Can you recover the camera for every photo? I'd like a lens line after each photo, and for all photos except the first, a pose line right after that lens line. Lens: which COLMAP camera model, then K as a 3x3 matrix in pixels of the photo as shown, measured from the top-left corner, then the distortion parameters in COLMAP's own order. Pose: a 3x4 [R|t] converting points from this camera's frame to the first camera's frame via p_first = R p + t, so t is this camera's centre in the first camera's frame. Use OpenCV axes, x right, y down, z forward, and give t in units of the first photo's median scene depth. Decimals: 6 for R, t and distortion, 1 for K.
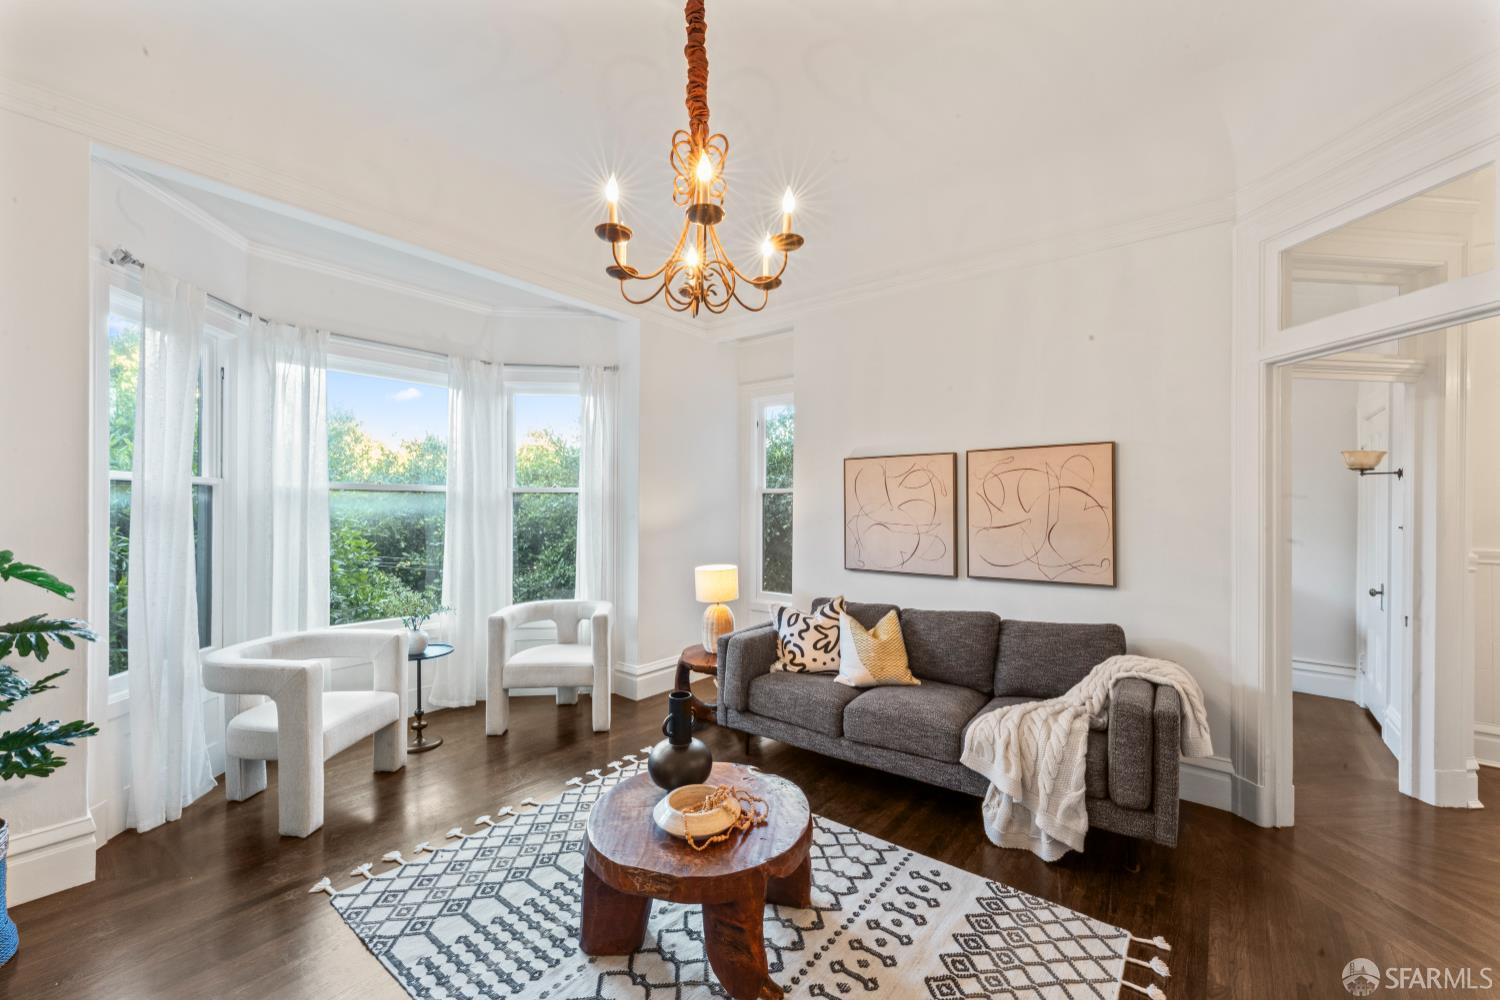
lens RADIAL K [[592.2, 0, 753.8], [0, 592.2, 504.4], [0, 0, 1]] dist [-0.000651, -0.000302]
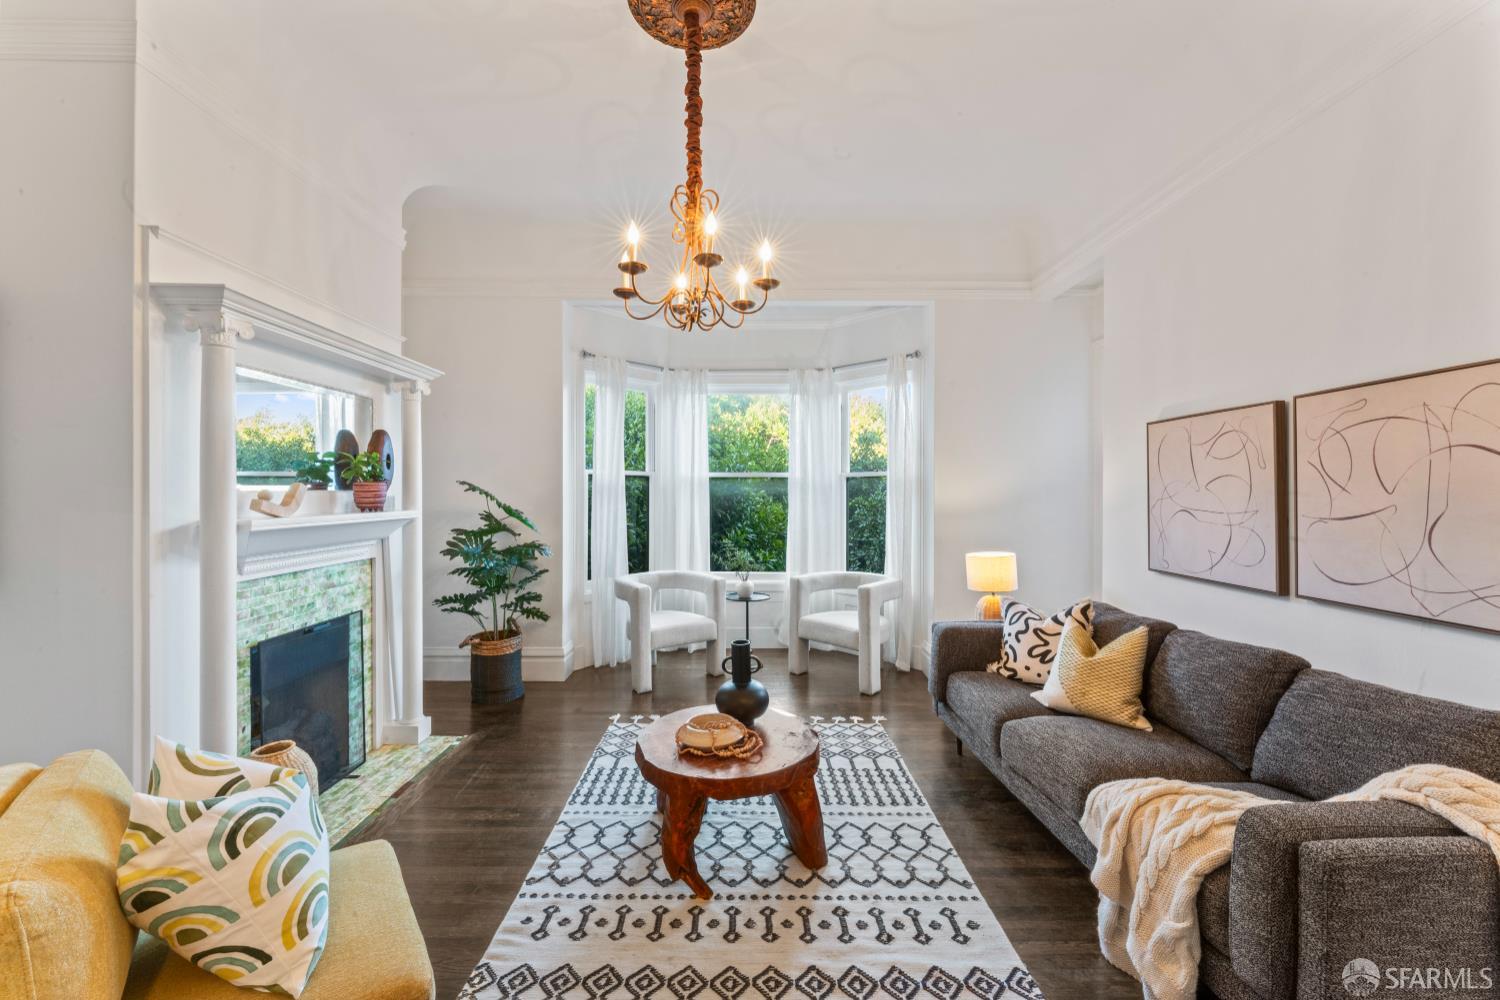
lens RADIAL K [[599.2, 0, 749.7], [0, 599.2, 490.8], [0, 0, 1]] dist [-0.002104, -0.000366]
pose [[0.629126, -0.002127, -0.777301, 0.517699], [0.004221, 0.999991, 0.000680, 0.007799], [0.777292, -0.003709, 0.629129, 0.156319]]
